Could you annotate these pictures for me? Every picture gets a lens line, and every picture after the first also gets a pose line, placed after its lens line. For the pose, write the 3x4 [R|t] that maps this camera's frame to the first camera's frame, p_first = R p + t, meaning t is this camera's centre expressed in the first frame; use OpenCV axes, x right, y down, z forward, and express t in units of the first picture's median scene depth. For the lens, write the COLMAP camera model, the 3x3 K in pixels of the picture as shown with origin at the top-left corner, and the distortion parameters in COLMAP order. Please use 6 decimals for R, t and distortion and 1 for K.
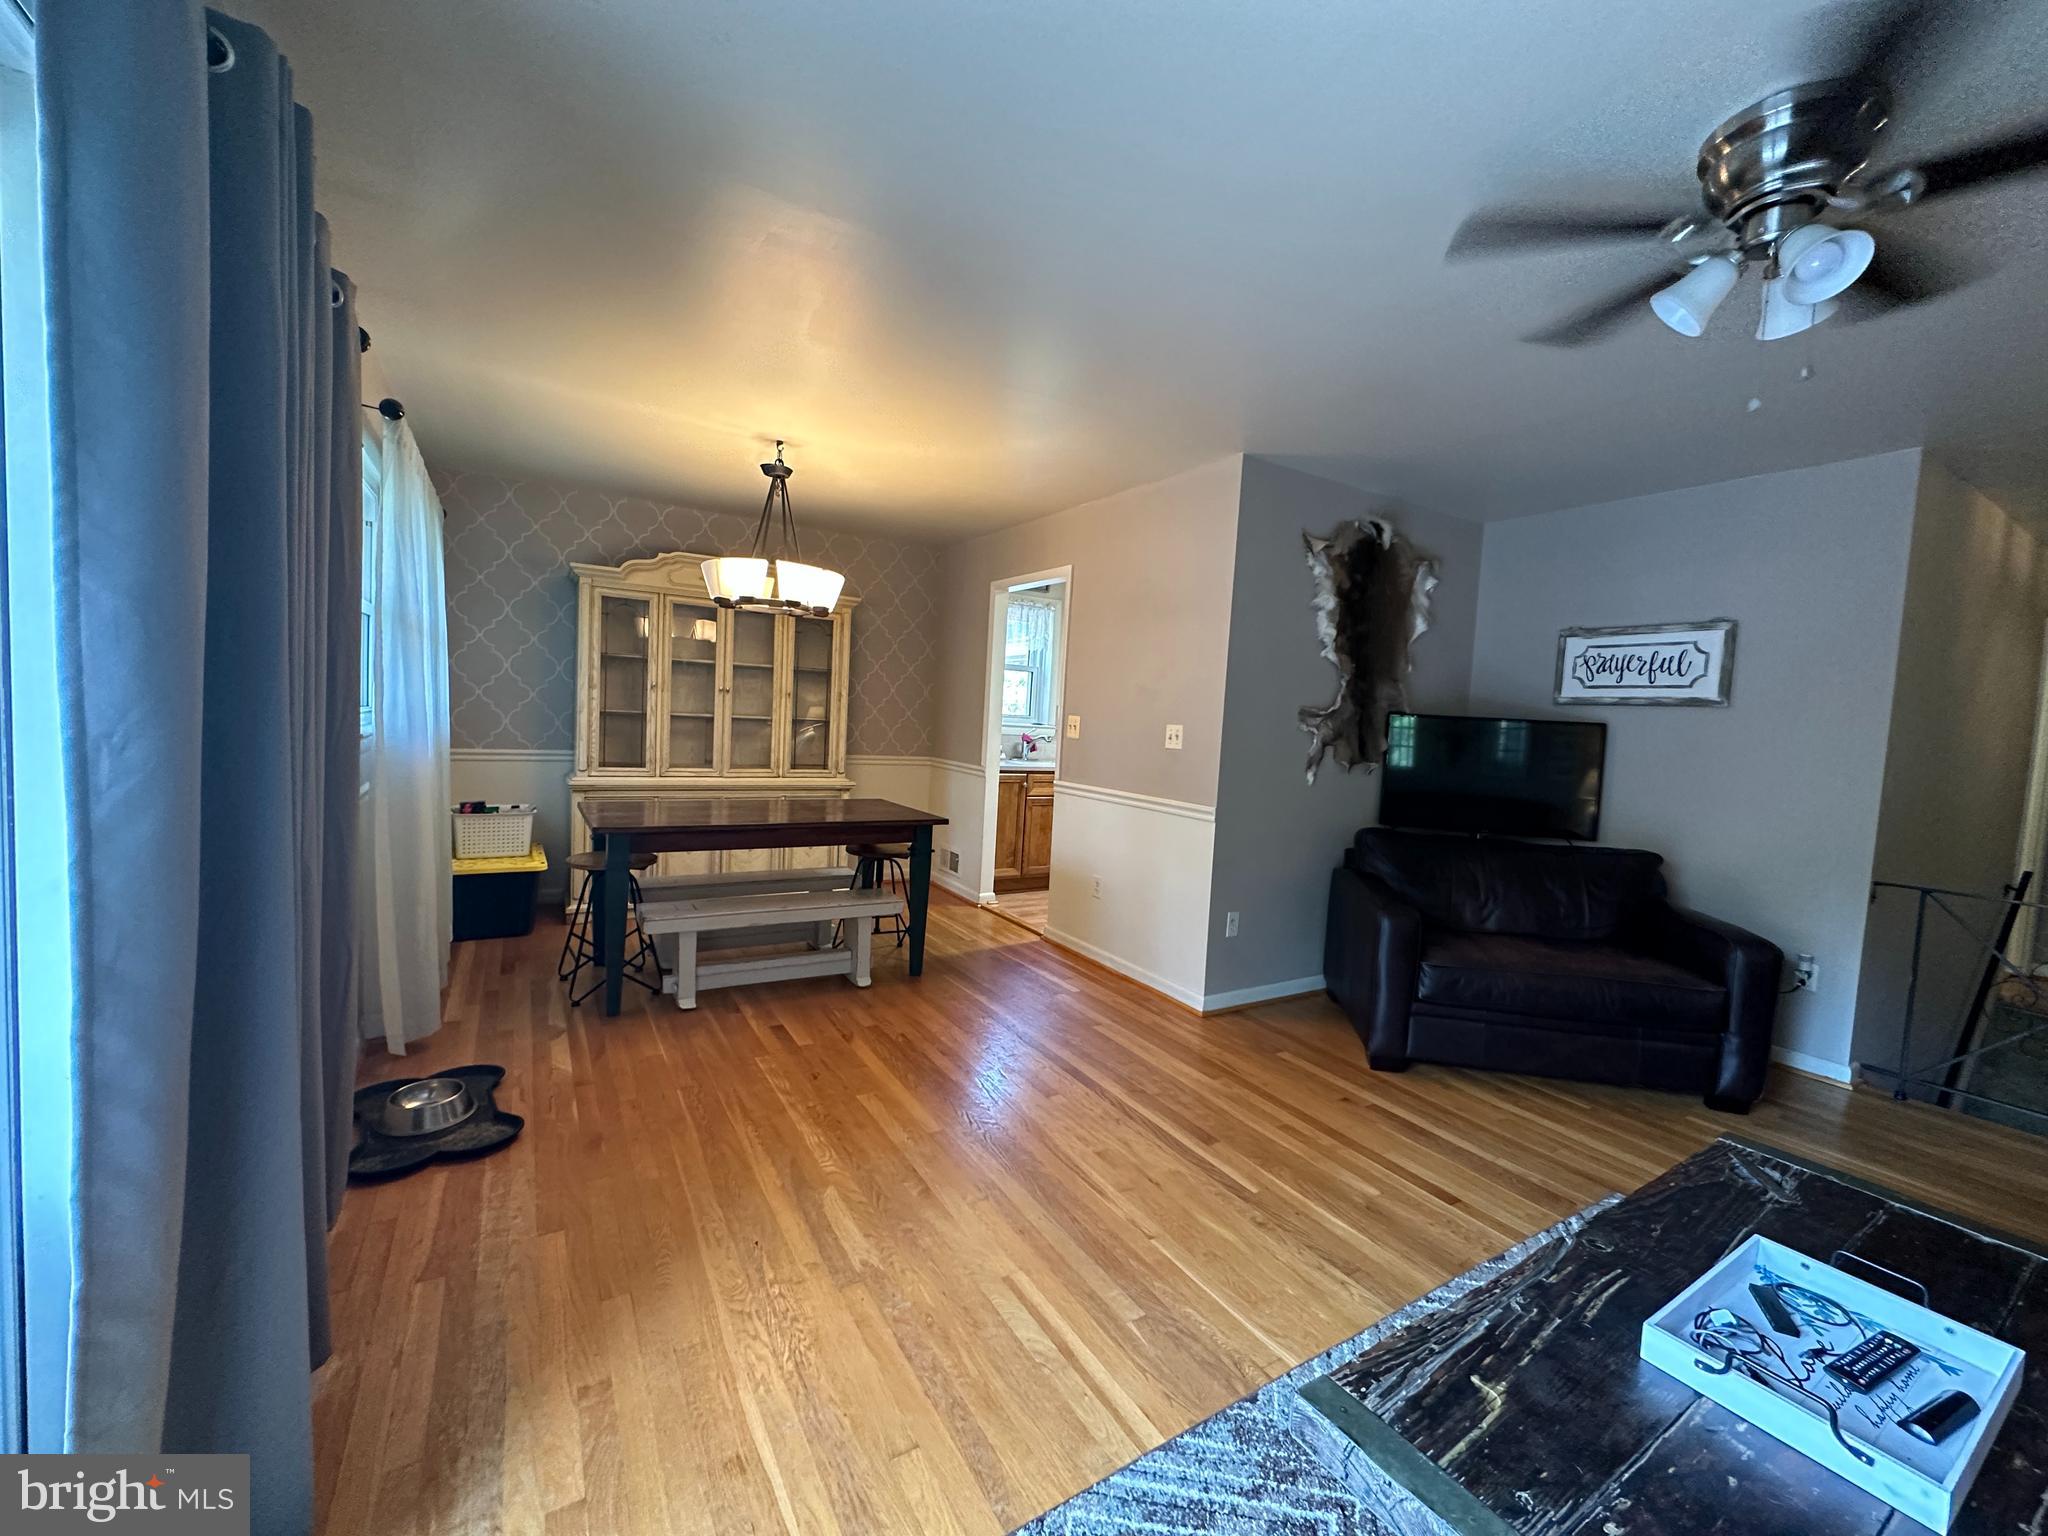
lens RADIAL K [[818.6, 0, 1022.3], [0, 818.6, 763.7], [0, 0, 1]] dist [-0.000202, 0.000032]
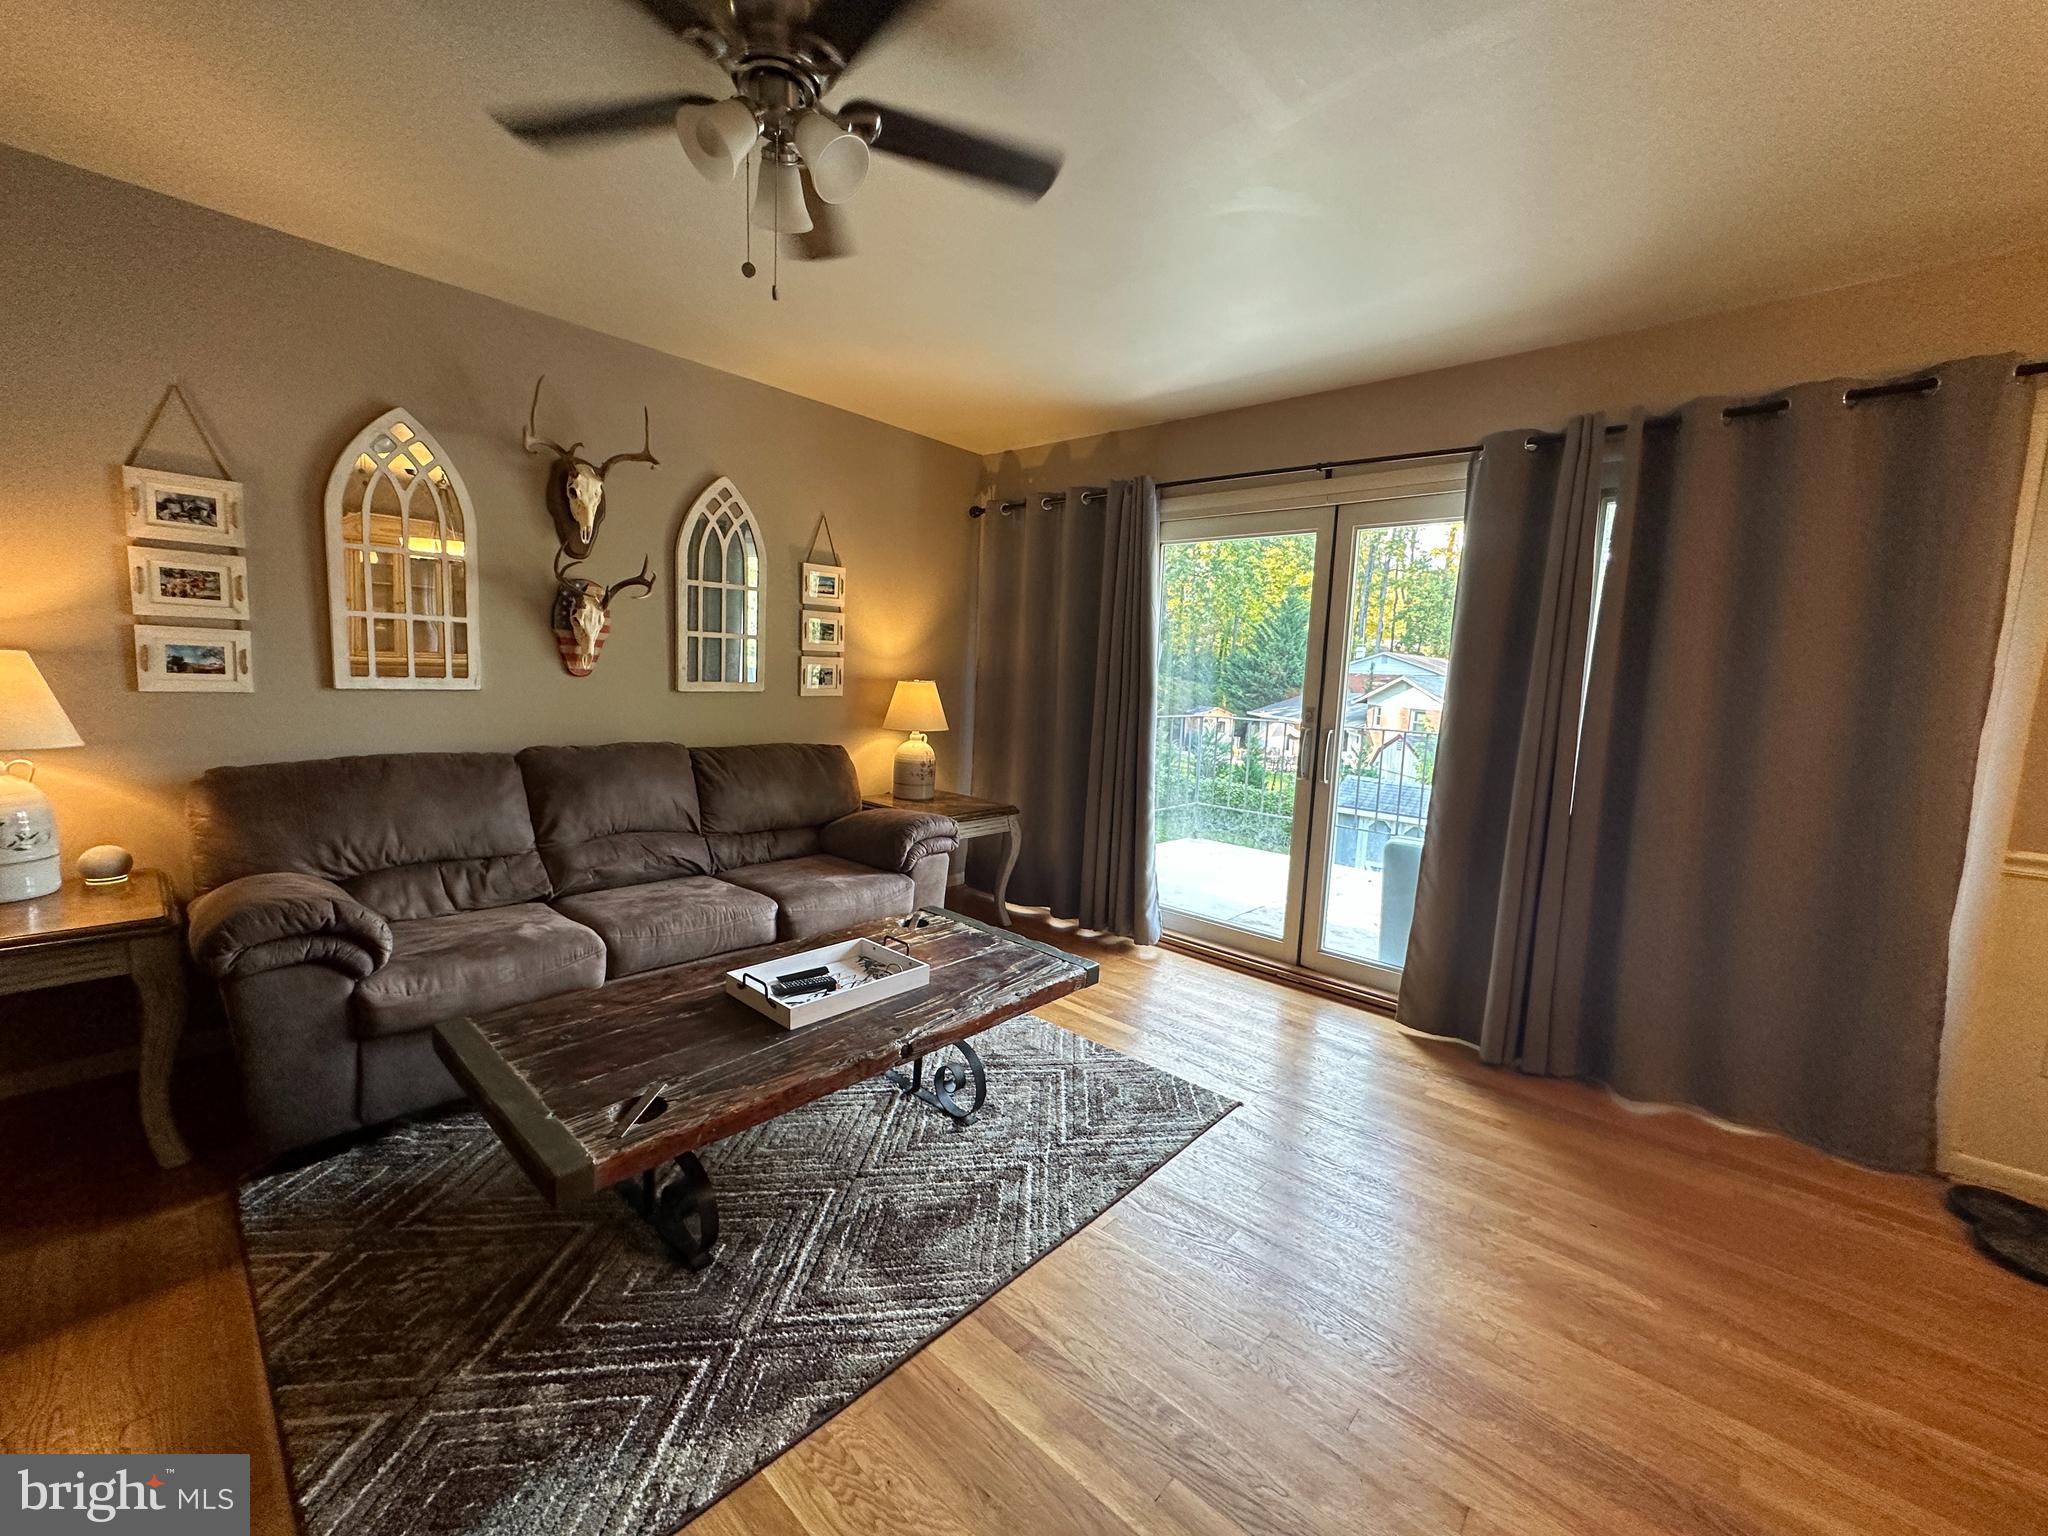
lens RADIAL K [[818.6, 0, 1022.3], [0, 818.6, 763.7], [0, 0, 1]] dist [-0.000202, 0.000032]
pose [[-0.955864, -0.060941, -0.287420, 0.439000], [-0.110273, 0.981149, 0.158702, -0.037420], [0.272331, 0.183392, -0.944565, 1.073116]]
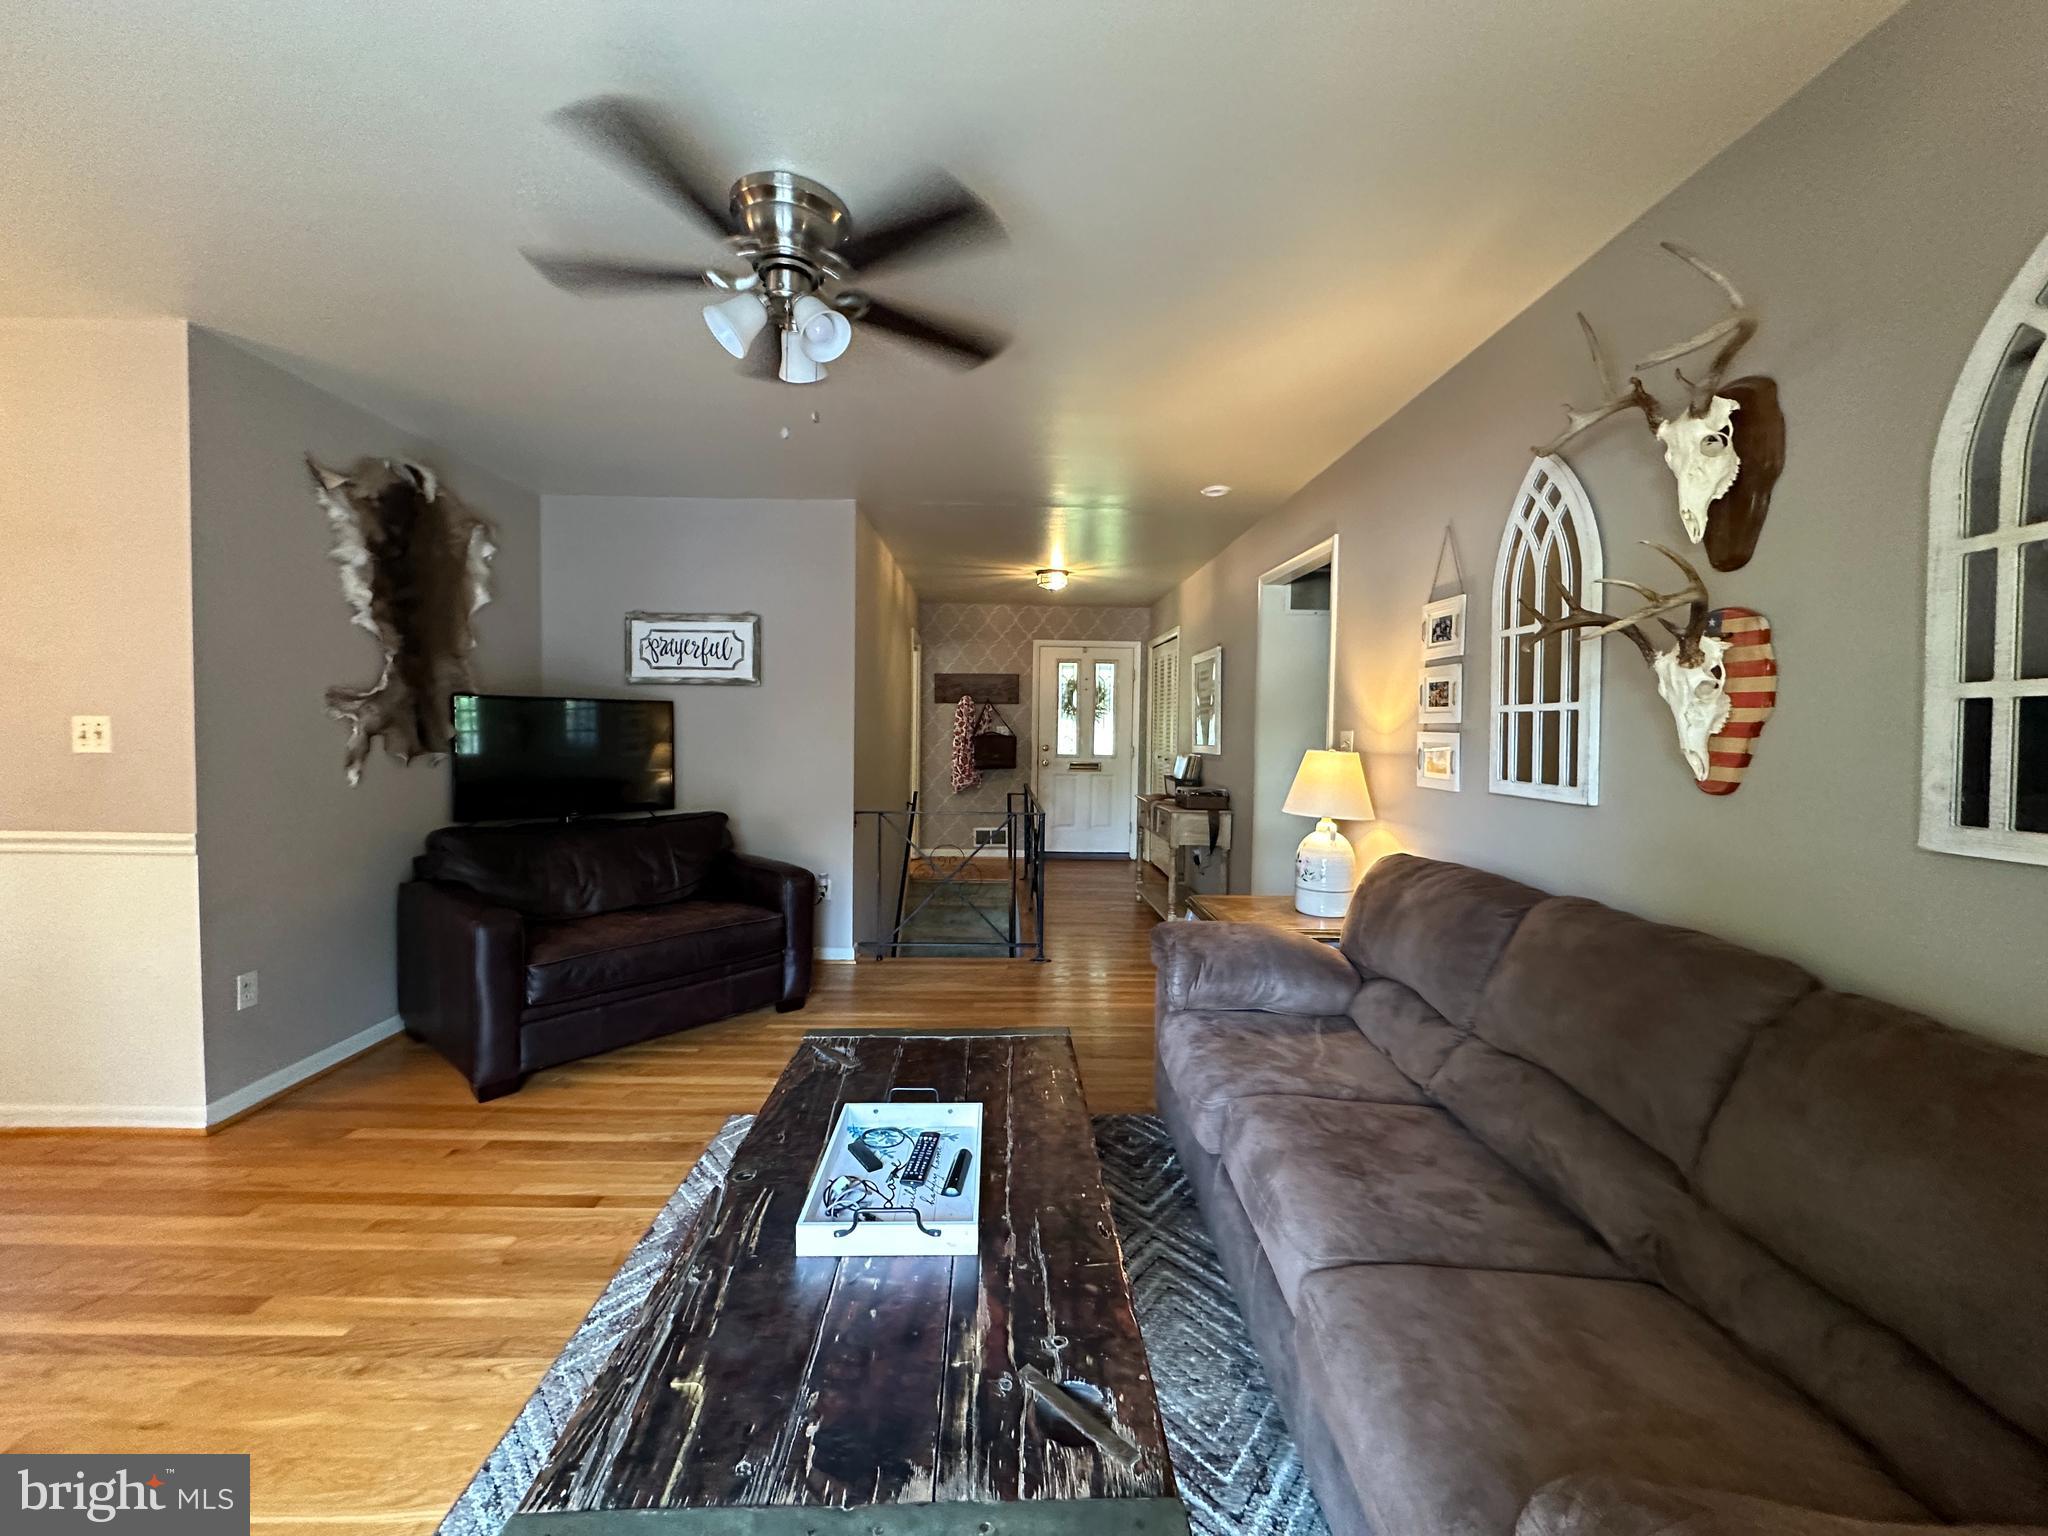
lens RADIAL K [[818.6, 0, 1022.3], [0, 818.6, 763.7], [0, 0, 1]] dist [-0.000202, 0.000032]
pose [[0.503146, -0.084313, 0.860079, -0.002994], [0.064090, 0.996129, 0.060157, -0.002295], [-0.861822, 0.024854, 0.506602, 0.052814]]
